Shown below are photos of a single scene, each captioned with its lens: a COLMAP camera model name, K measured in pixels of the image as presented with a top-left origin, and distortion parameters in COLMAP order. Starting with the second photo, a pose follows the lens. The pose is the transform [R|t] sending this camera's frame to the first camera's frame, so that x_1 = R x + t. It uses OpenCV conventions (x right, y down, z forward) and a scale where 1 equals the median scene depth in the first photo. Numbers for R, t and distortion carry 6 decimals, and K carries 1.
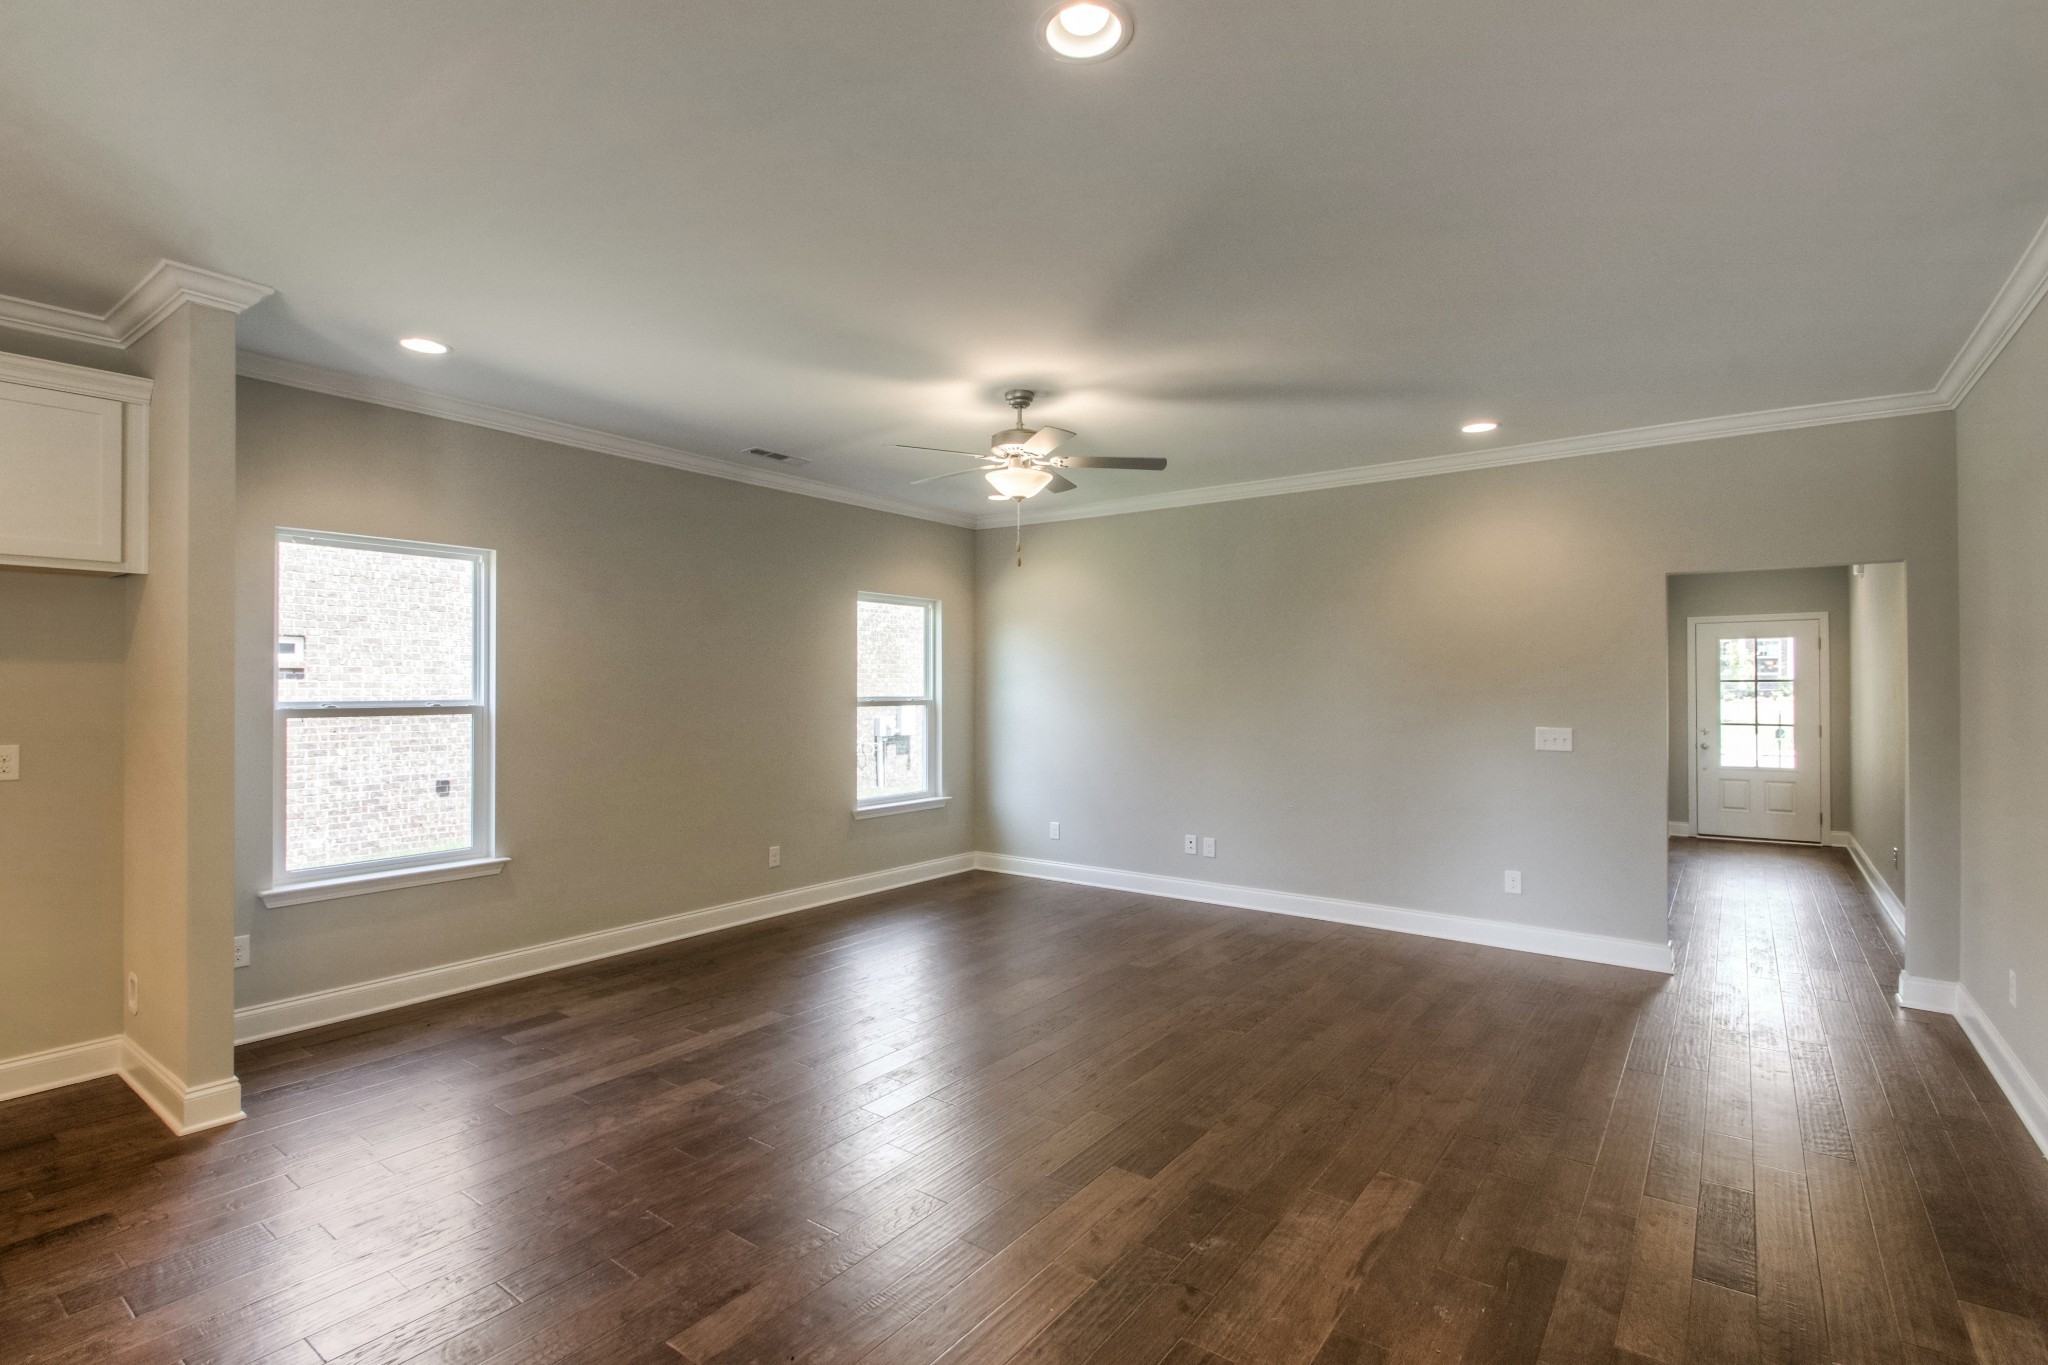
lens RADIAL K [[955.3, 0, 1003.8], [0, 955.3, 682.5], [0, 0, 1]] dist [0.006445, -0.011397]
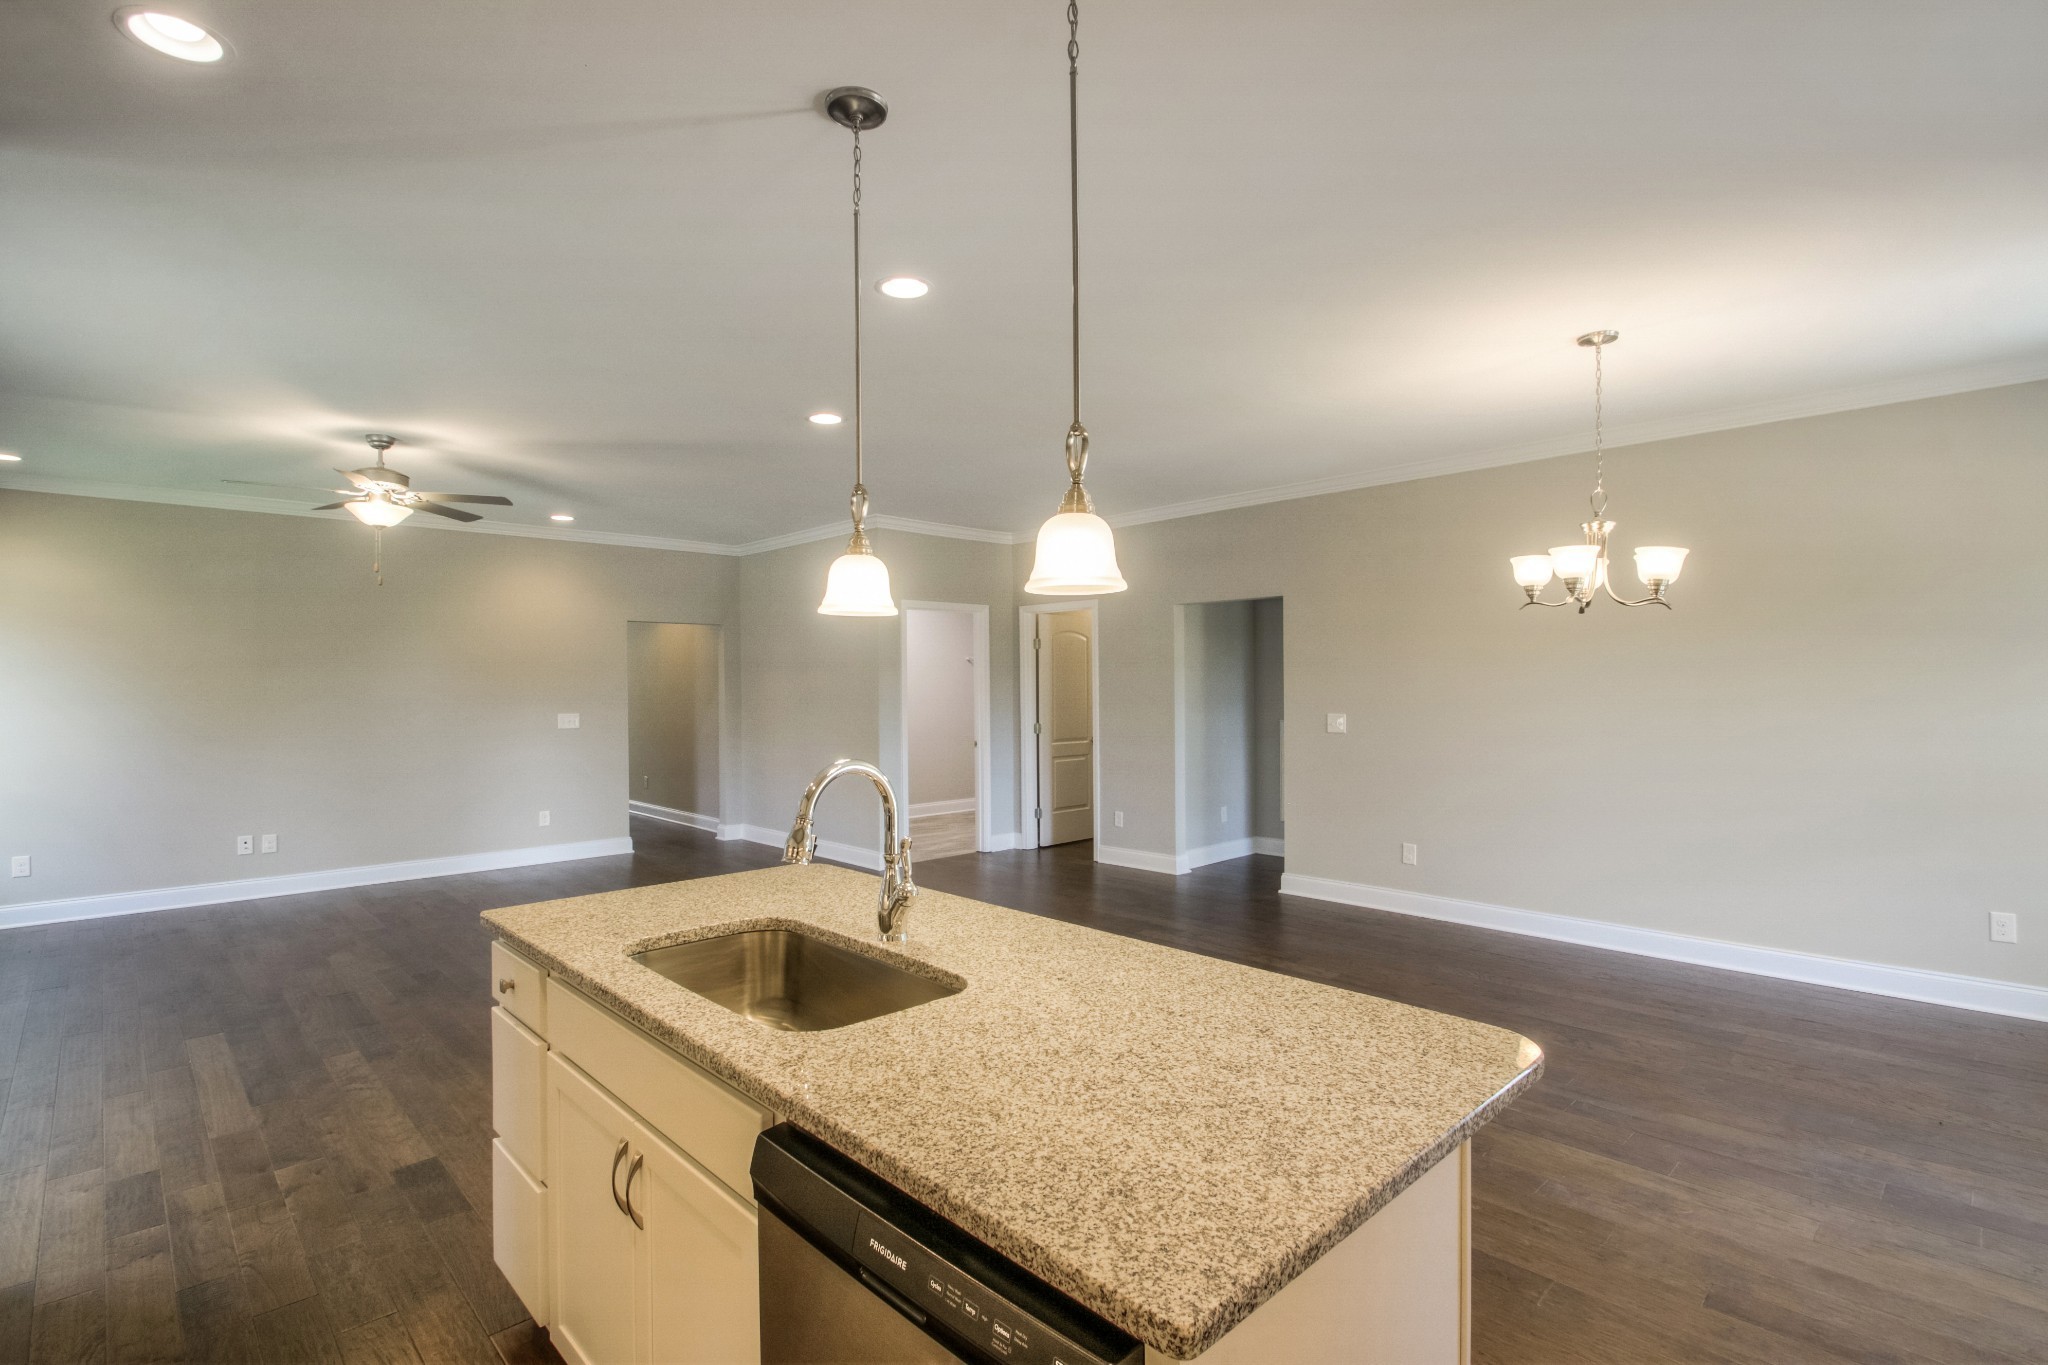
lens RADIAL K [[955.3, 0, 1003.8], [0, 955.3, 682.5], [0, 0, 1]] dist [0.006445, -0.011397]
pose [[0.167752, -0.000586, 0.985829, -0.955838], [0.002853, 0.999996, 0.000109, -0.000669], [-0.985825, 0.002794, 0.167753, 0.054766]]
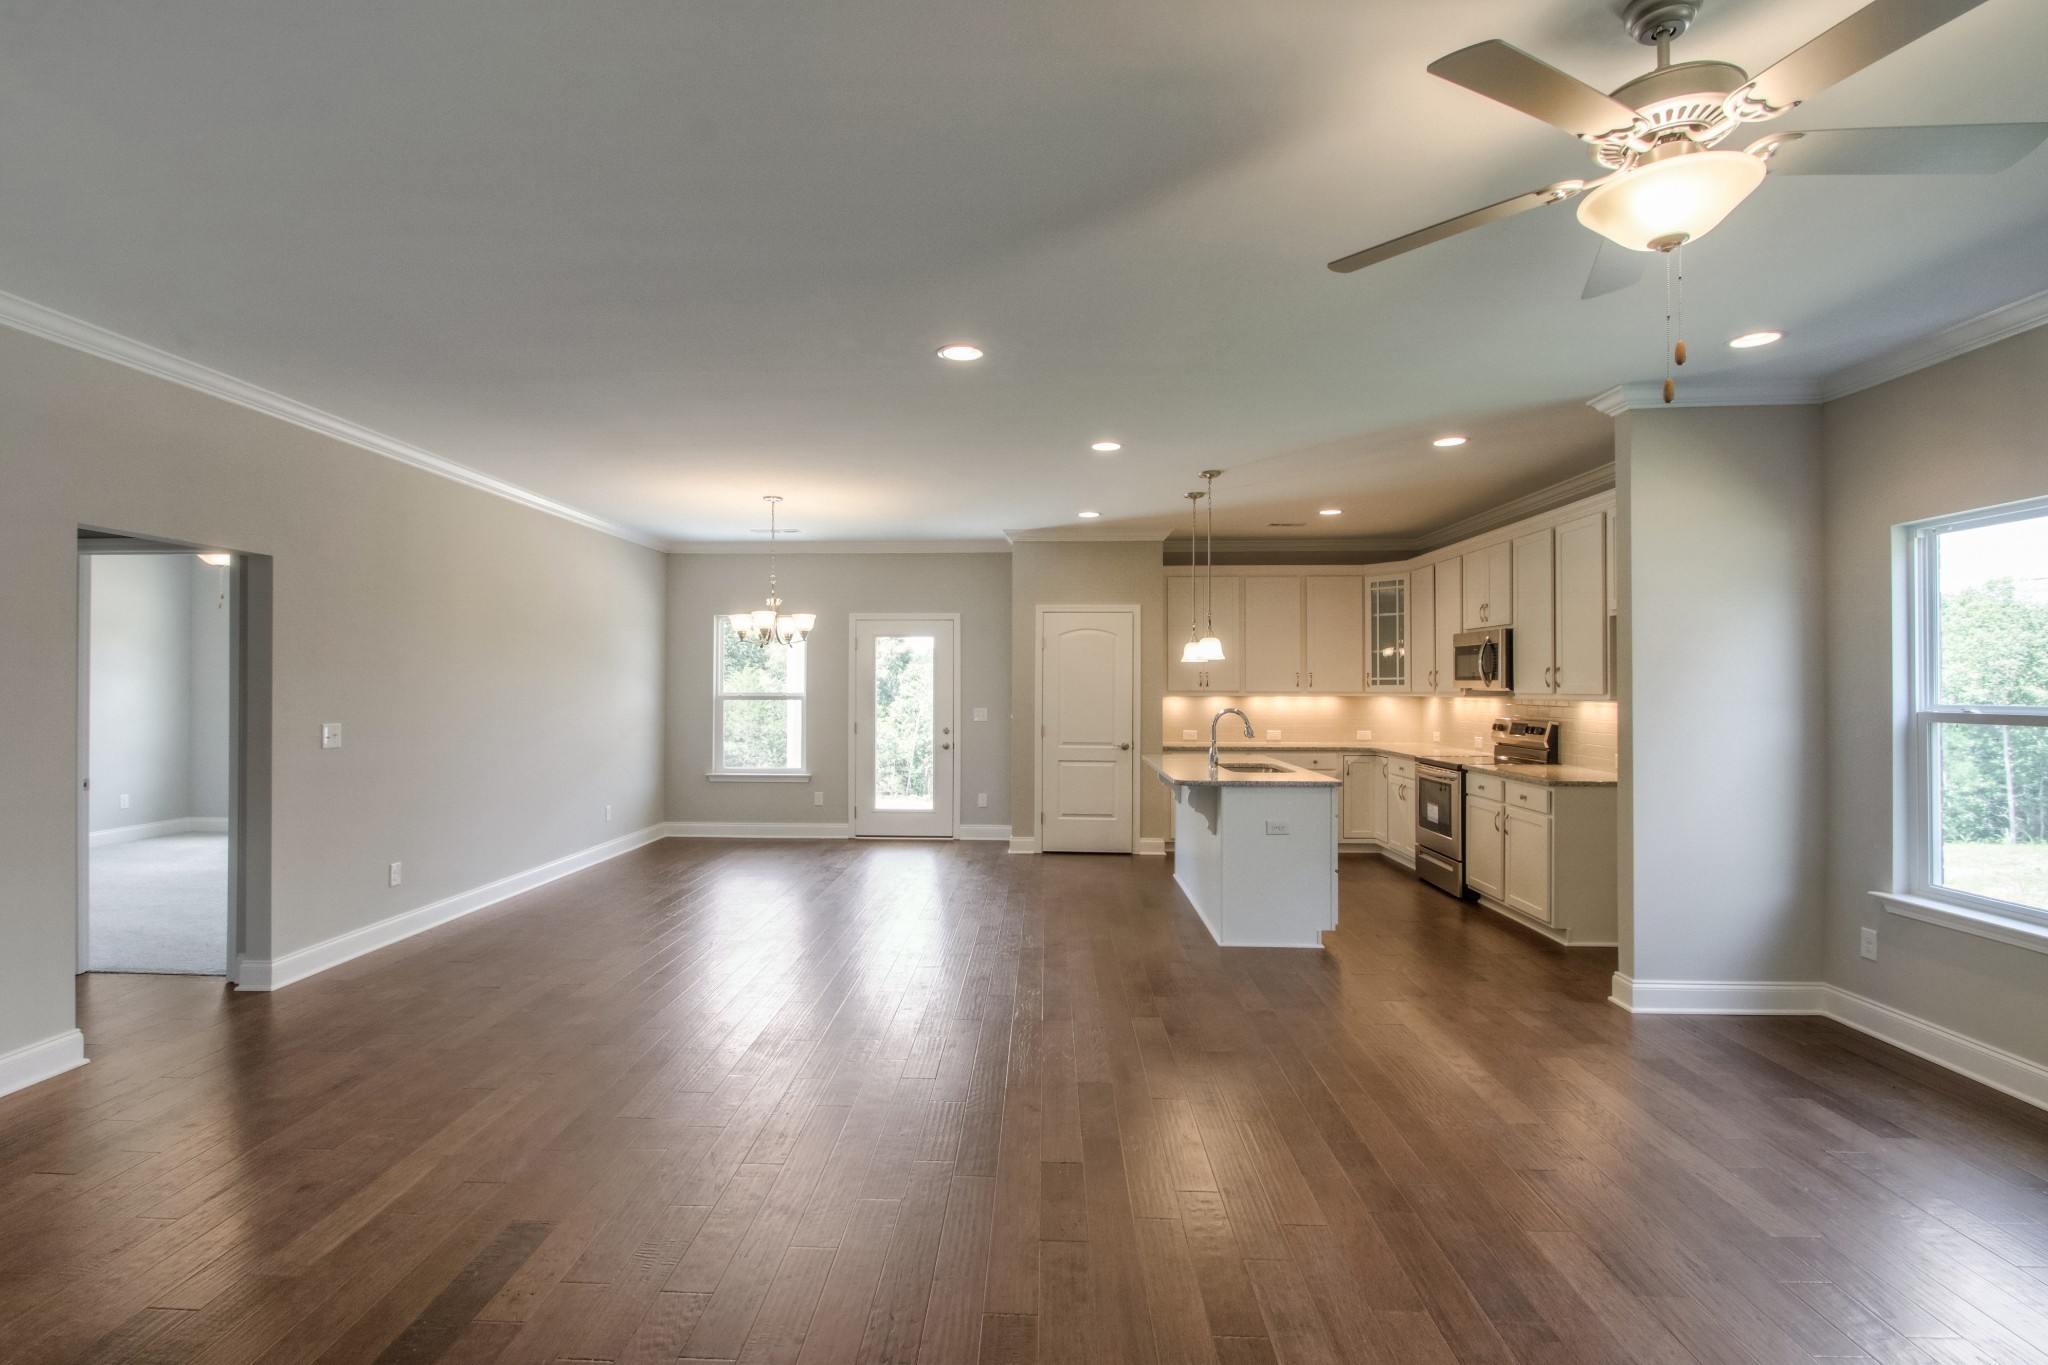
lens RADIAL K [[955.3, 0, 1003.8], [0, 955.3, 682.5], [0, 0, 1]] dist [0.006445, -0.011397]
pose [[-0.820947, -0.008883, -0.570936, 0.476135], [-0.004352, 0.999947, -0.009300, 0.009992], [0.570988, -0.005150, -0.820942, 1.109347]]
